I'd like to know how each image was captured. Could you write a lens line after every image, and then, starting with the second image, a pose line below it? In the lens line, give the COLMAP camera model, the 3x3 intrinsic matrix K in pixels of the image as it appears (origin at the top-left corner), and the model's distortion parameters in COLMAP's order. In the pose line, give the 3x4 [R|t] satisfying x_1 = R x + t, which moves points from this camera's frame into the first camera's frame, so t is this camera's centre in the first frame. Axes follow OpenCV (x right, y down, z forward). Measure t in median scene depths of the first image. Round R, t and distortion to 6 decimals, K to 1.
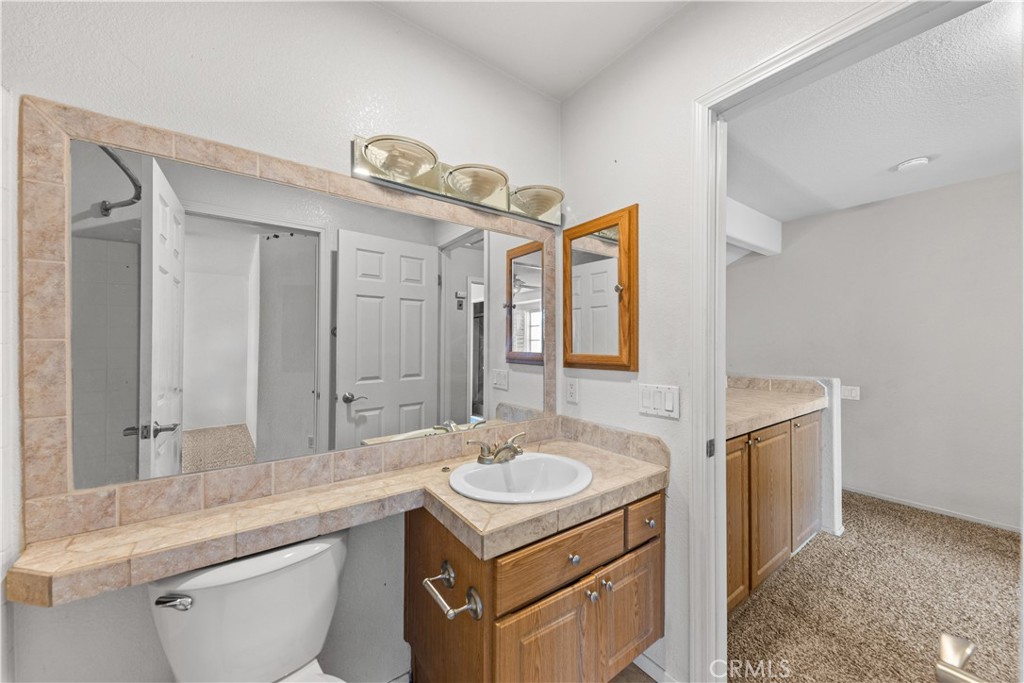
lens RADIAL K [[359.1, 0, 510.0], [0, 359.1, 350.7], [0, 0, 1]] dist [0.009937, -0.004371]
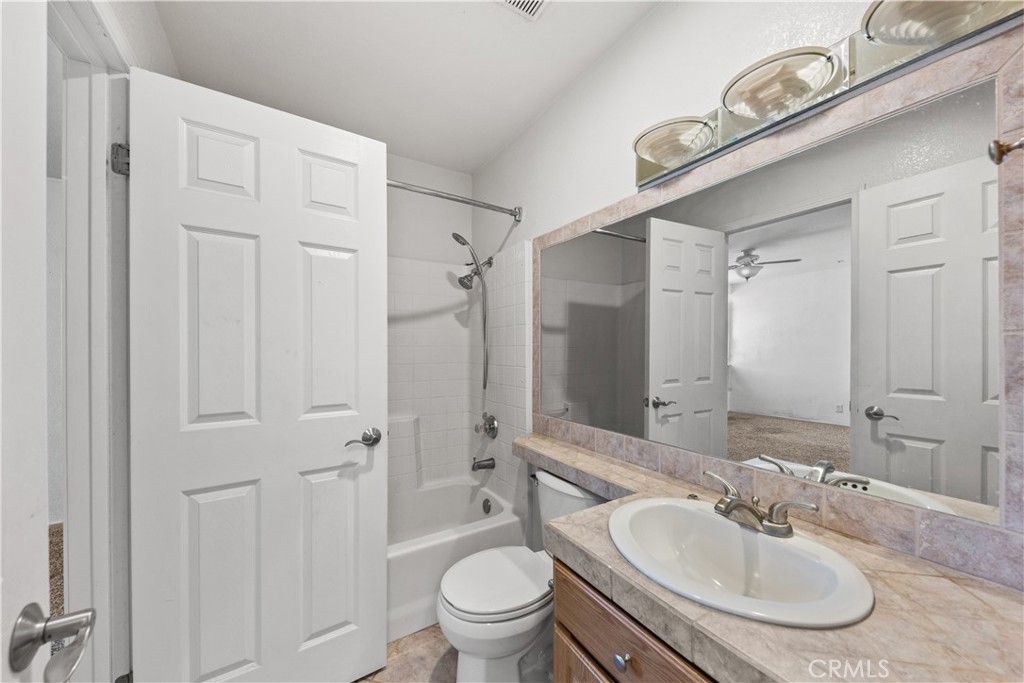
lens RADIAL K [[400.5, 0, 519.8], [0, 400.5, 345.6], [0, 0, 1]] dist [-0.000828, -0.000221]
pose [[-0.095838, 0.000348, -0.995397, 0.894940], [0.004828, 0.999988, -0.000115, -0.014793], [0.995385, -0.004816, -0.095839, 0.831267]]
